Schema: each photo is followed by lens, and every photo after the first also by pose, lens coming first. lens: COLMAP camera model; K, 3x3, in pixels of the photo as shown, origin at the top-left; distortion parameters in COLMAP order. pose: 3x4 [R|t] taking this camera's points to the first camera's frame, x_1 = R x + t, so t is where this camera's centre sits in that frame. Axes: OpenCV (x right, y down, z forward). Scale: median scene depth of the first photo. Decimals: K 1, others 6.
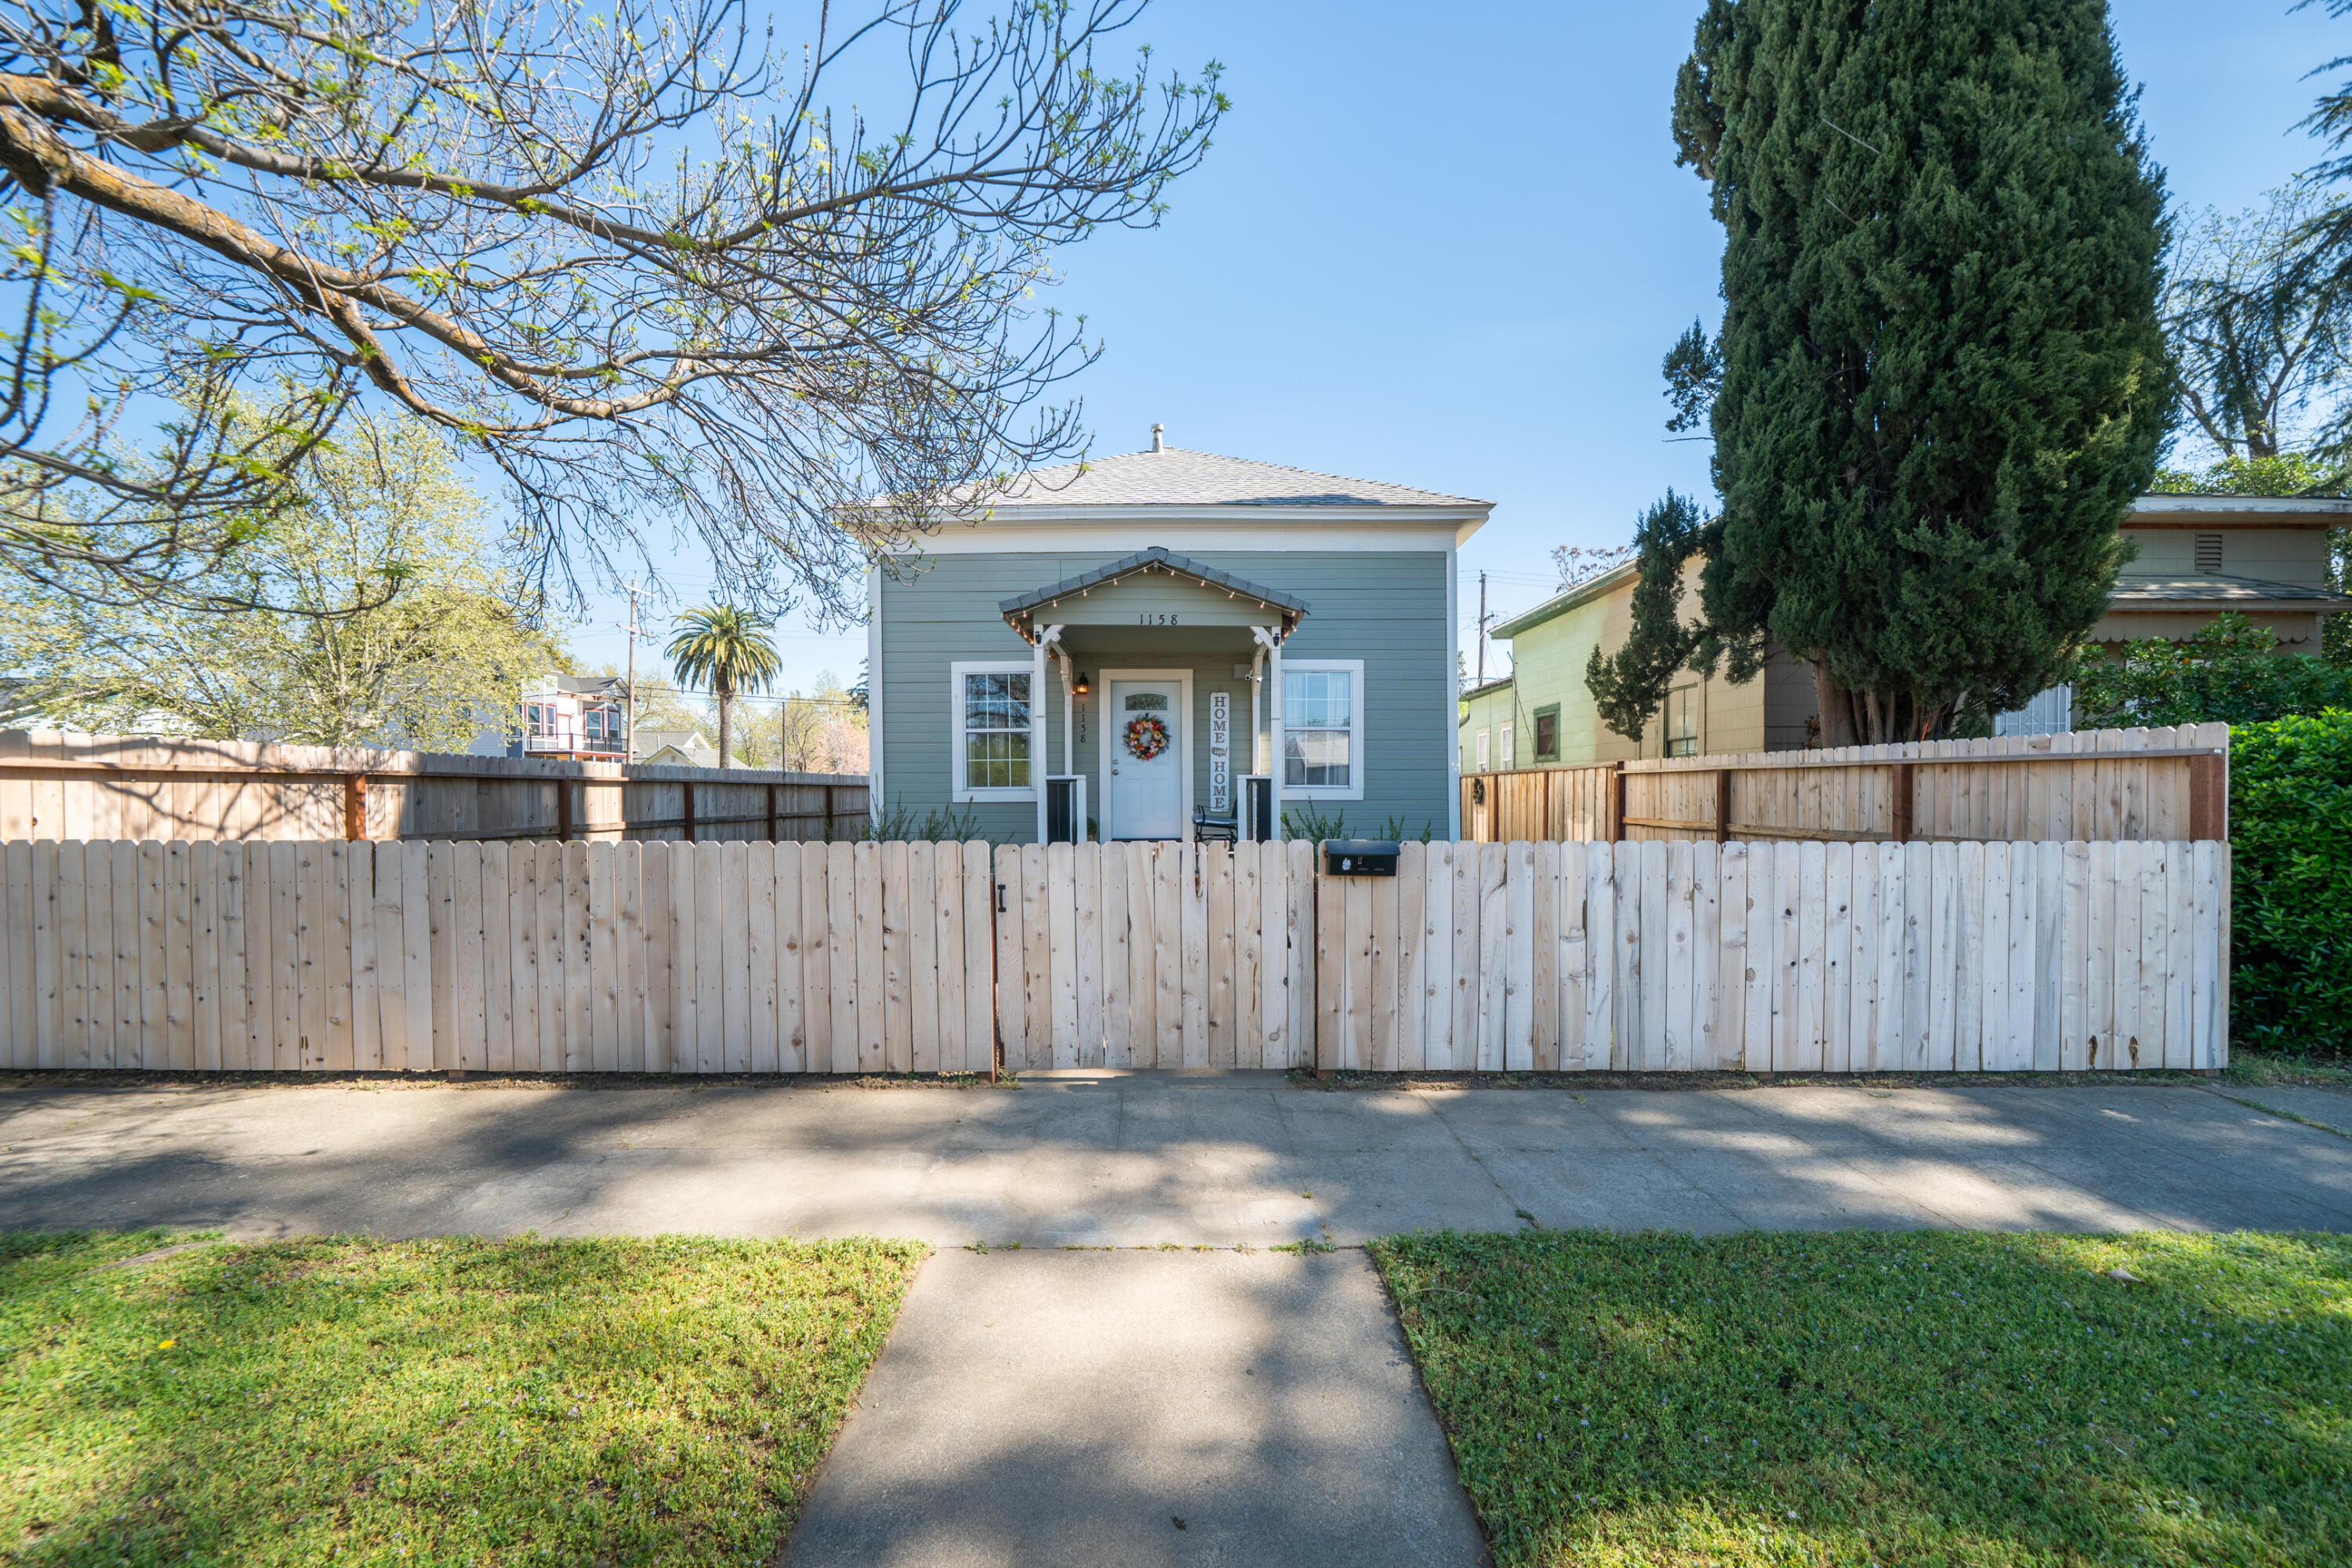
lens RADIAL K [[840.4, 0, 1180.1], [0, 840.4, 815.6], [0, 0, 1]] dist [-0.000105, -0.000441]
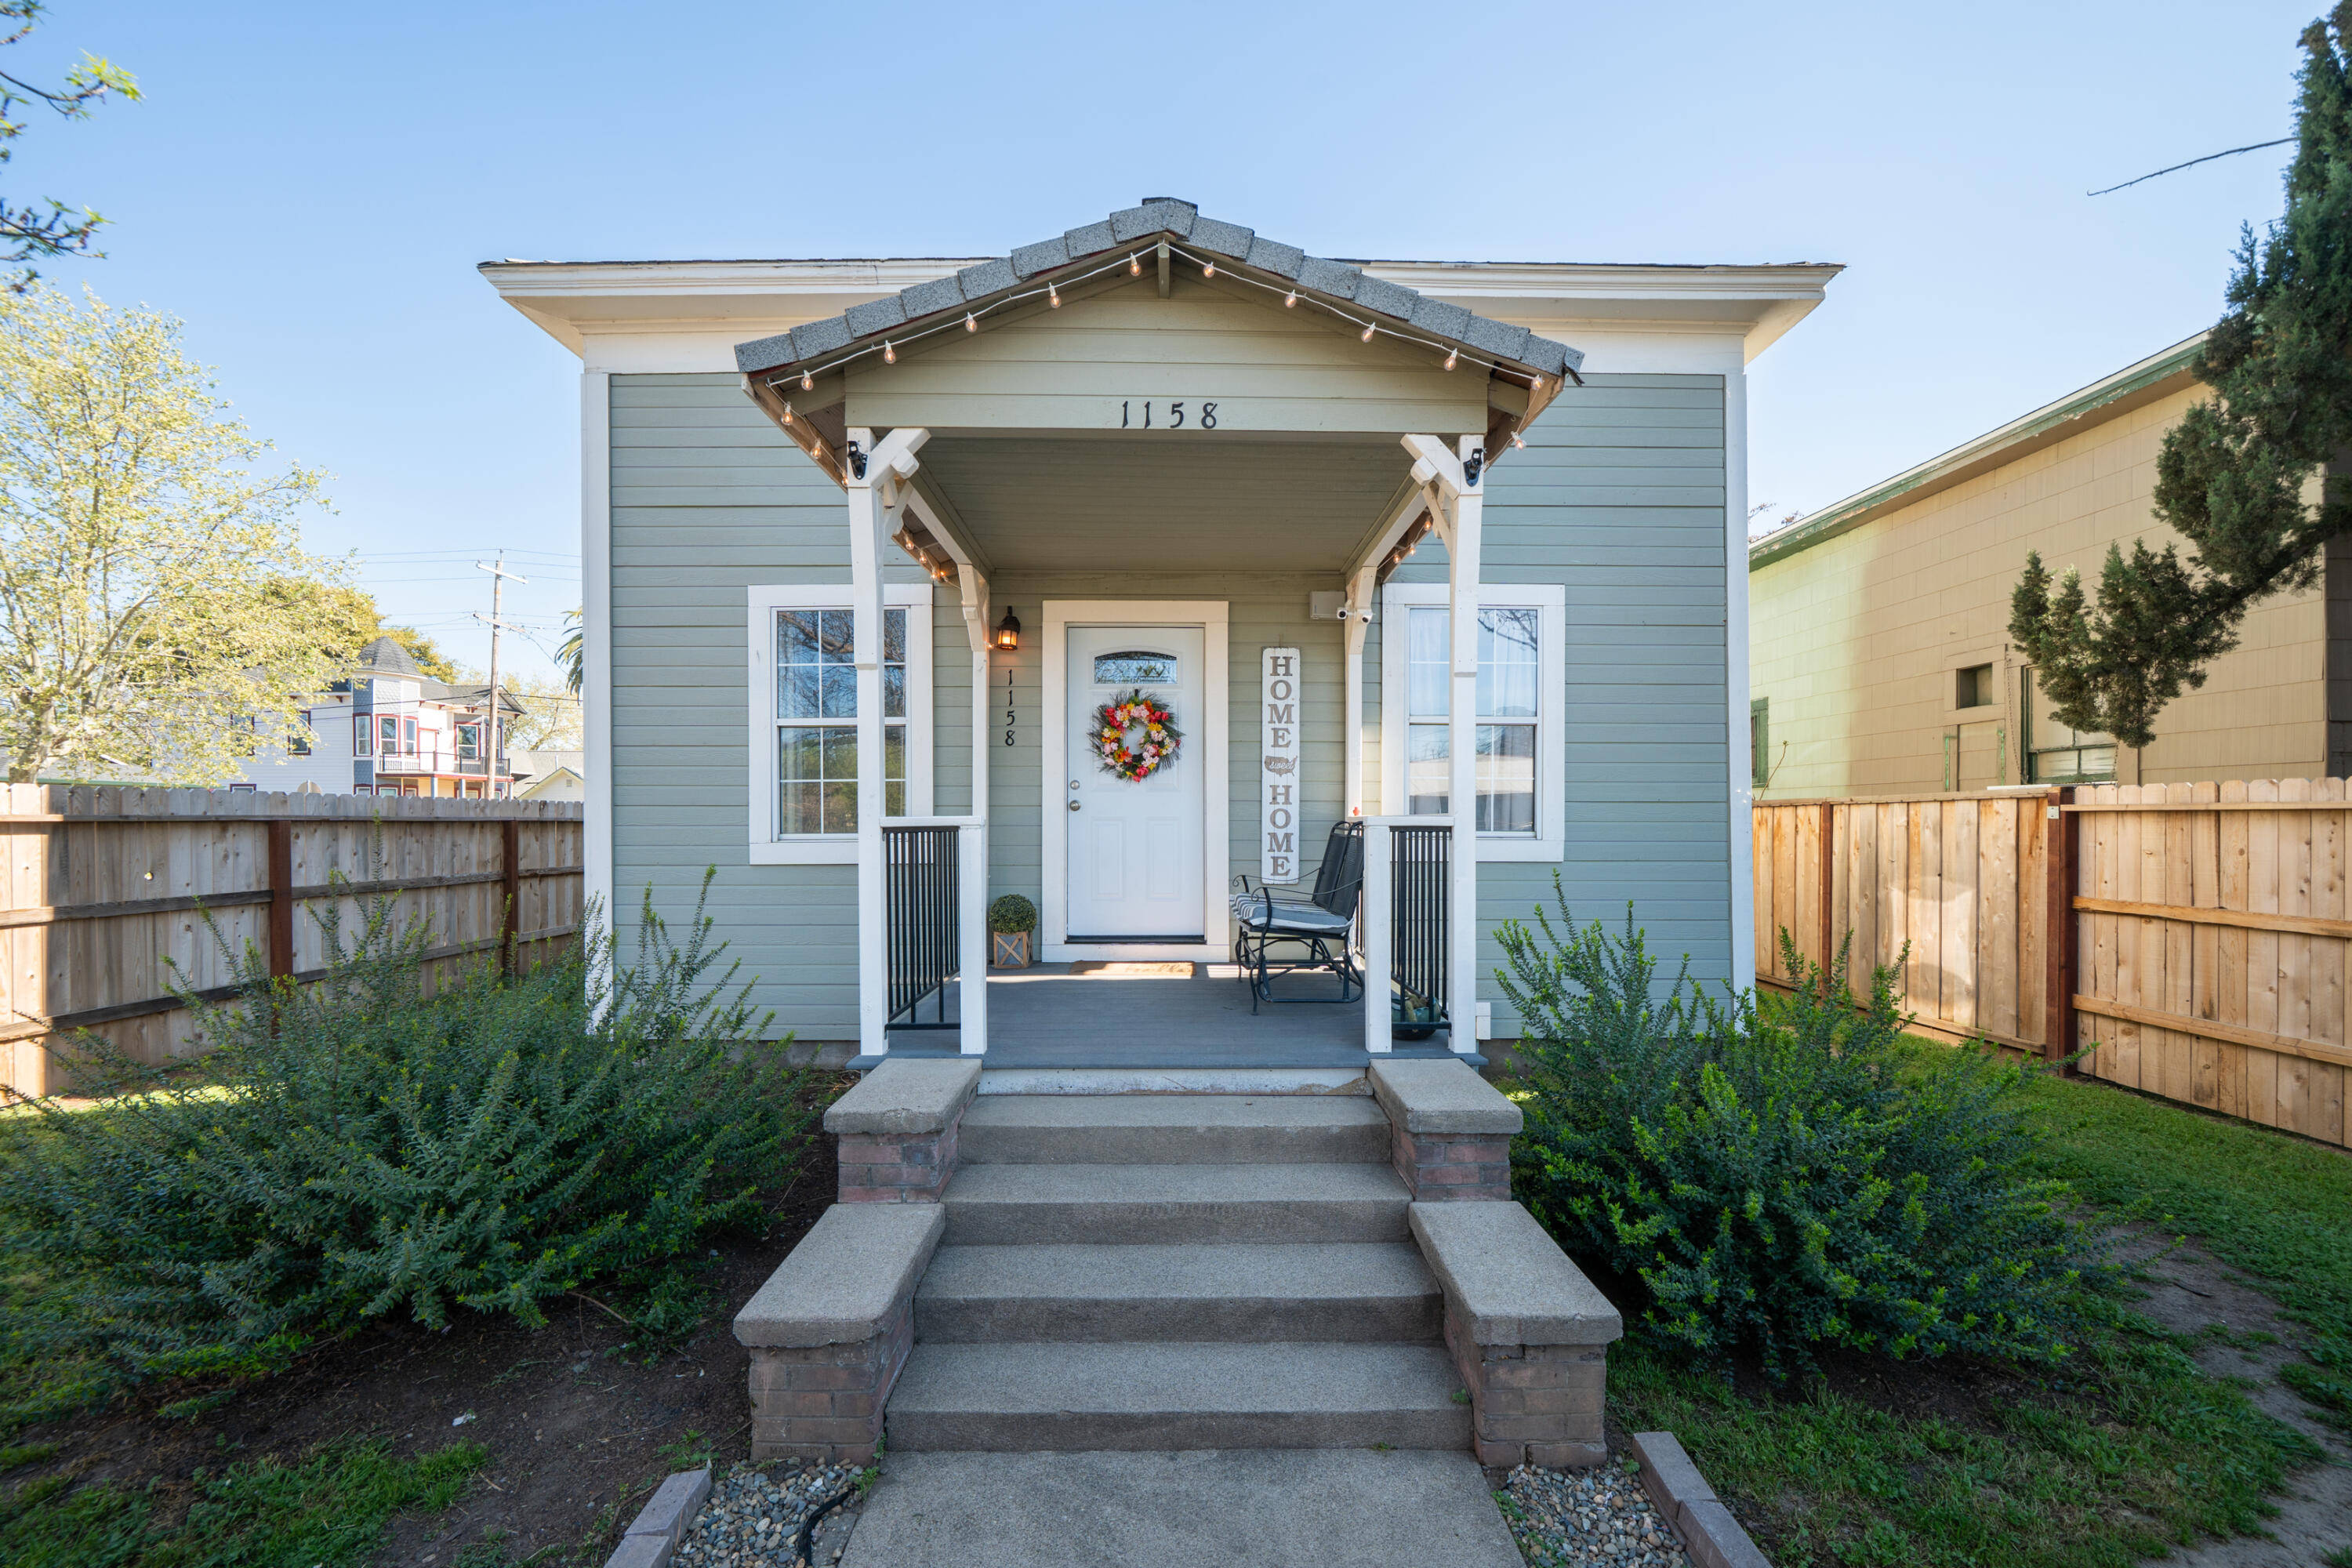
lens RADIAL K [[924.5, 0, 1174.1], [0, 924.5, 830.0], [0, 0, 1]] dist [-0.005232, -0.000261]
pose [[0.999992, 0.002467, 0.003033, -0.032517], [-0.002407, 0.999806, -0.019562, -0.045955], [-0.003081, 0.019555, 0.999804, 0.784487]]
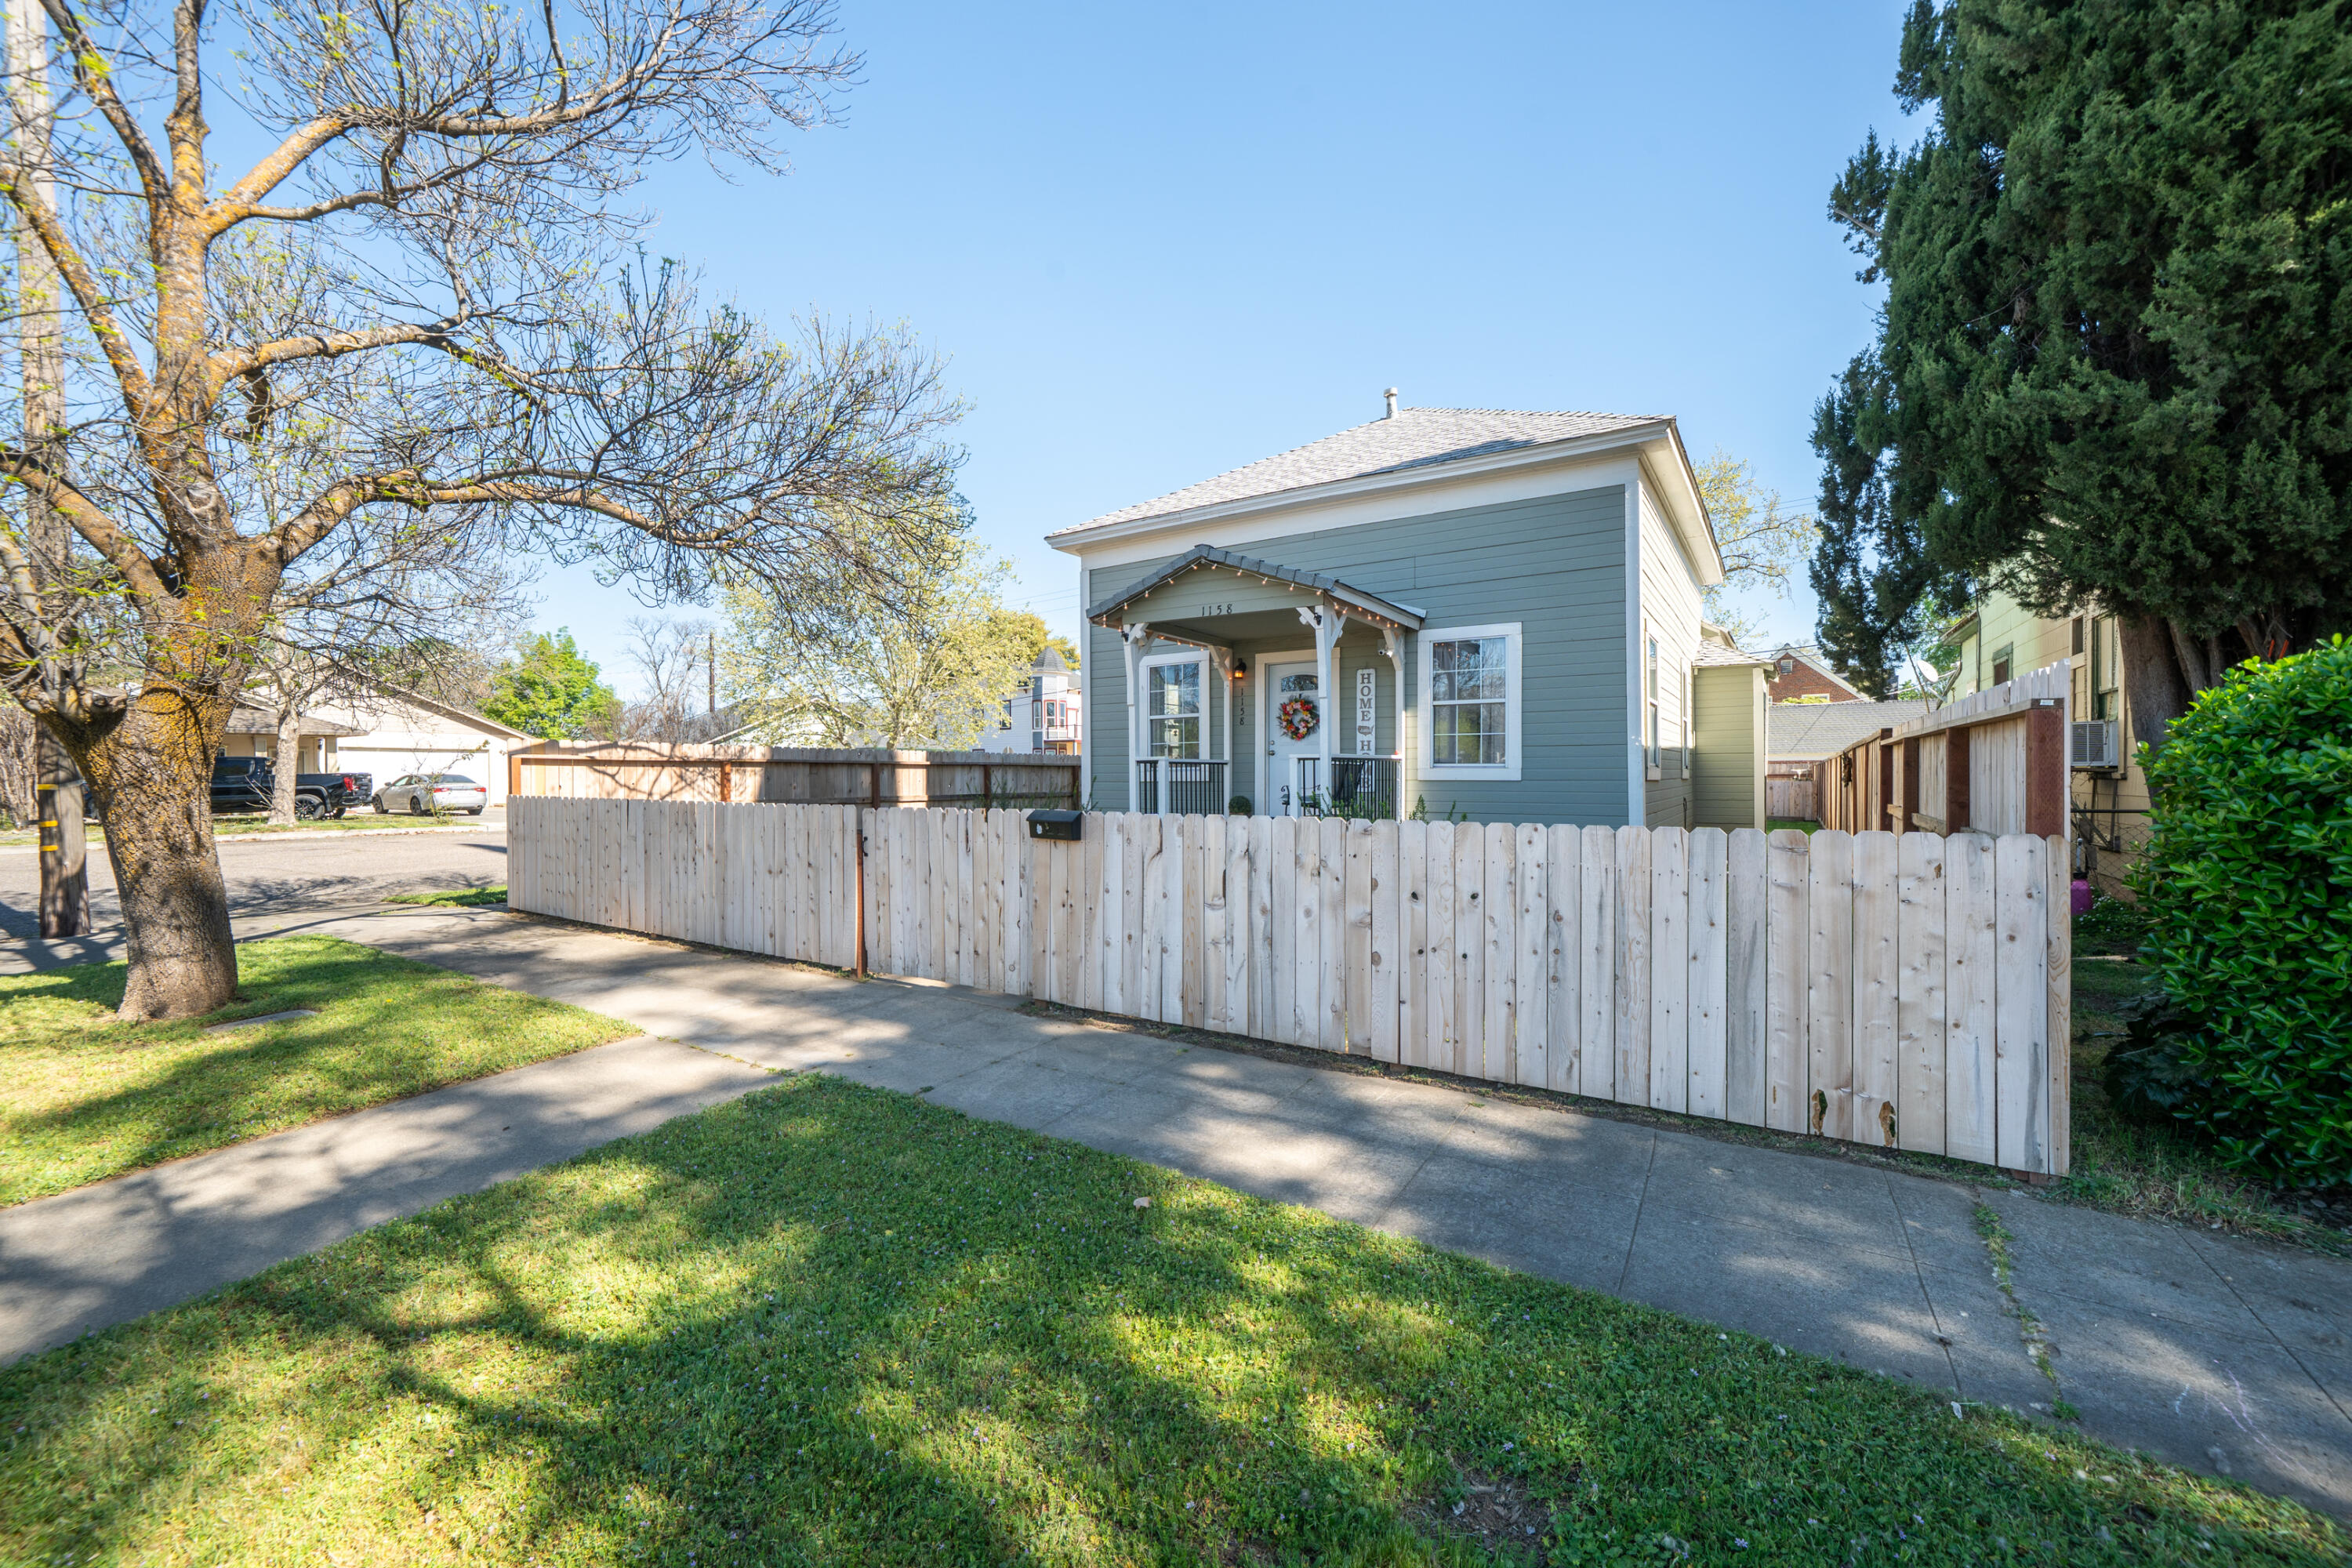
lens RADIAL K [[919.1, 0, 1181.0], [0, 919.1, 787.2], [0, 0, 1]] dist [0.007124, 0.000872]
pose [[0.840321, 0.006675, -0.542048, 0.777747], [-0.014359, 0.999847, -0.009948, 0.005314], [0.541899, 0.016143, 0.840289, -0.007129]]
